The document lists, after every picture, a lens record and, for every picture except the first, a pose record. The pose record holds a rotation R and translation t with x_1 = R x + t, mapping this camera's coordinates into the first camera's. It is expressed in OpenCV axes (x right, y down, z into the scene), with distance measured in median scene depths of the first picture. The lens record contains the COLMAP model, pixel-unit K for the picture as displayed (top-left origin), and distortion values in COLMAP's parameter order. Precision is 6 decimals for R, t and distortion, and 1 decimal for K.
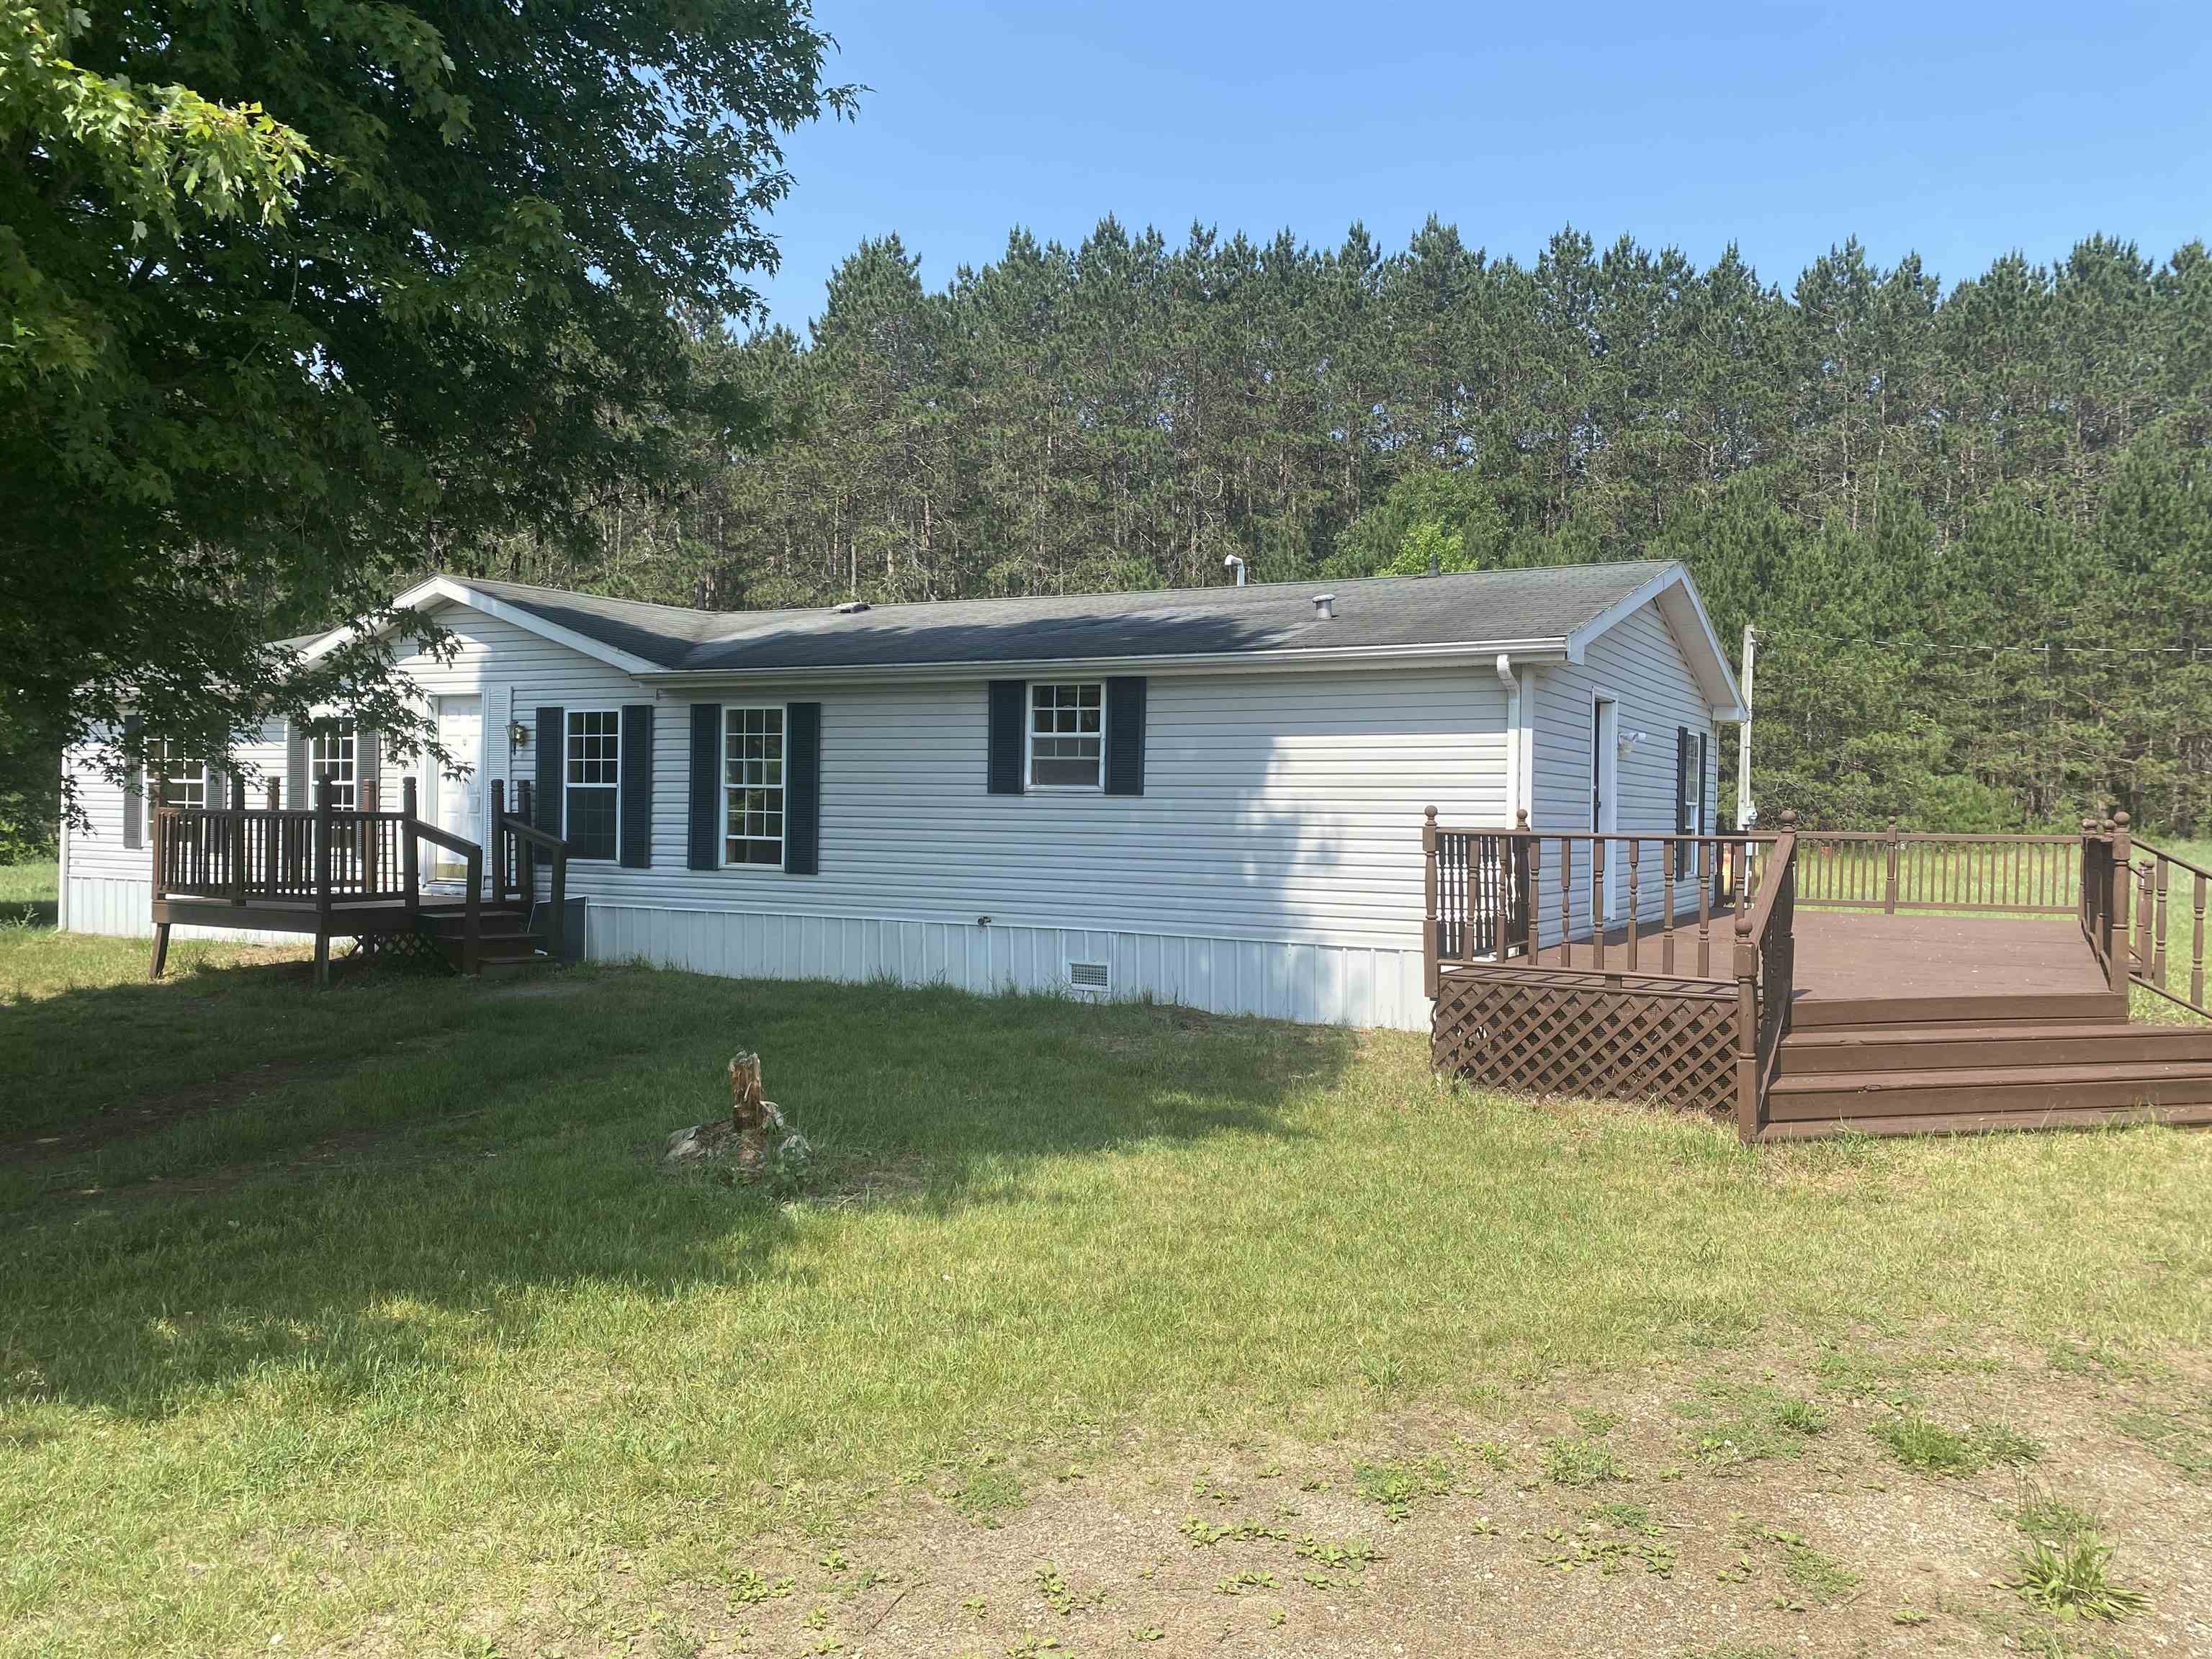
lens RADIAL K [[1682.1, 0, 1106.0], [0, 1682.1, 829.5], [0, 0, 1]] dist [0.127925, -0.095118]
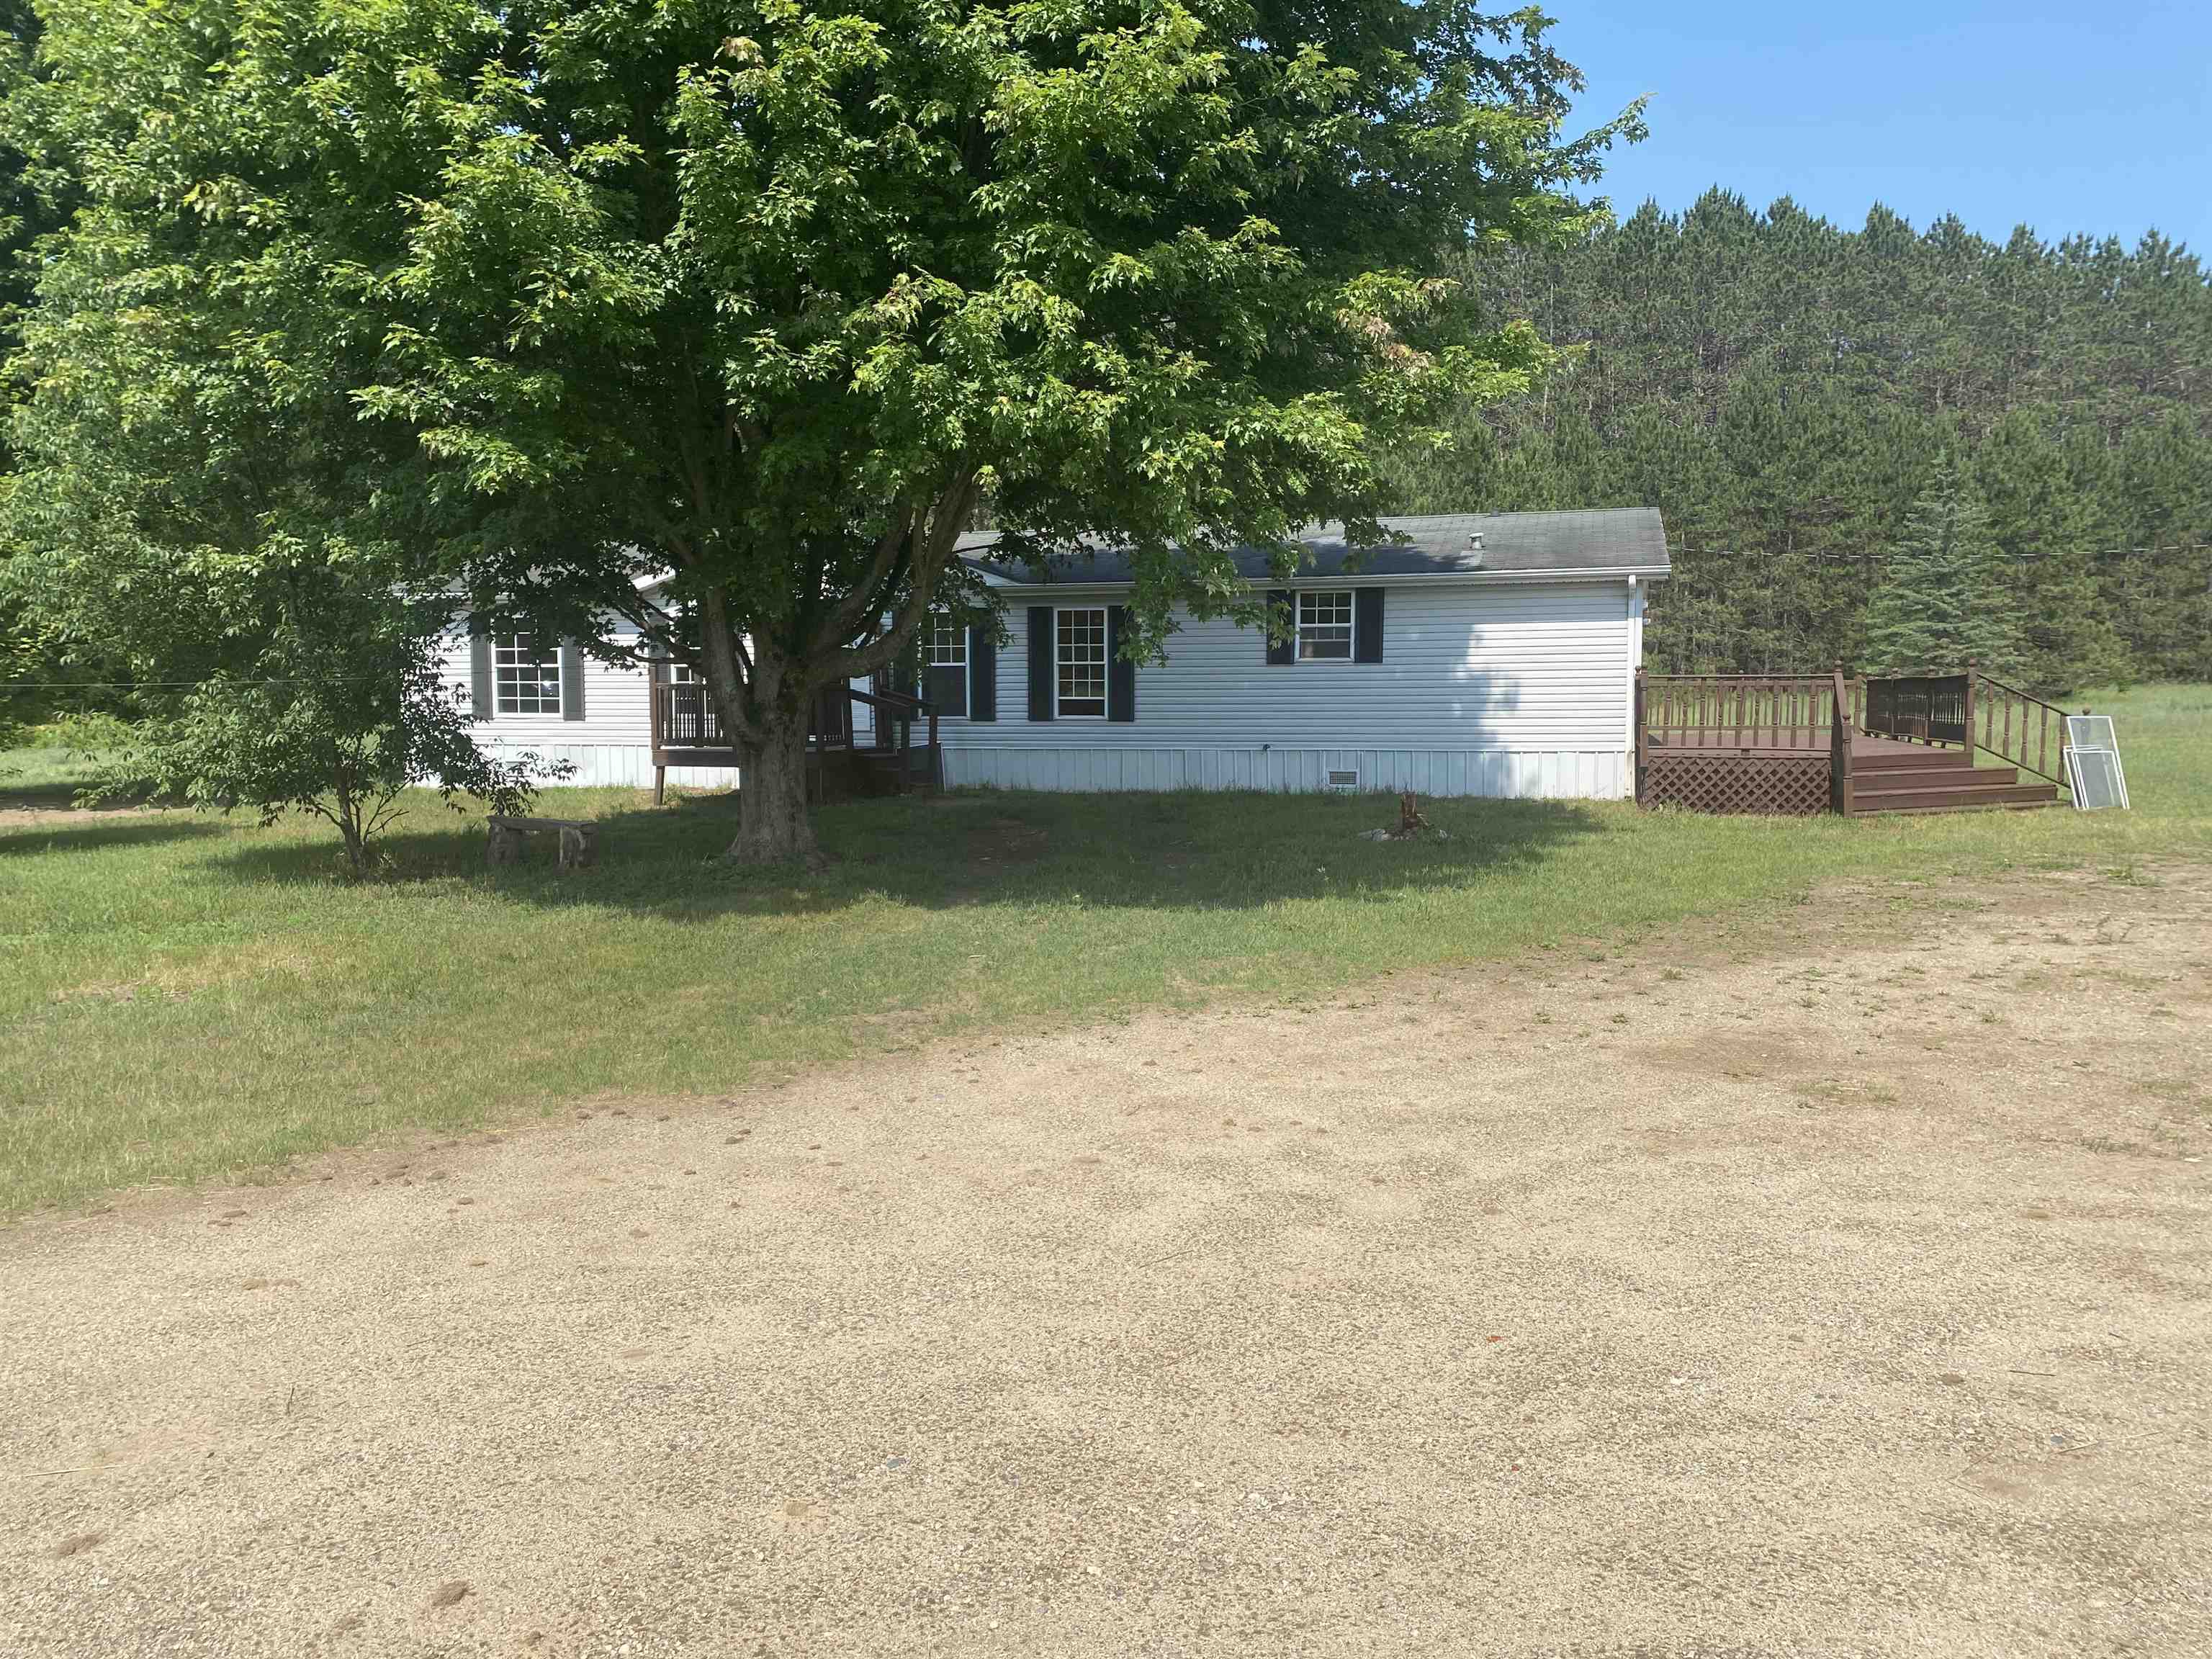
lens RADIAL K [[1682.1, 0, 1106.0], [0, 1682.1, 829.5], [0, 0, 1]] dist [0.127925, -0.095118]
pose [[0.976667, -0.036677, 0.211604, -0.506301], [0.021627, 0.997097, 0.073008, 0.012624], [-0.213667, -0.066728, 0.974625, -0.448752]]
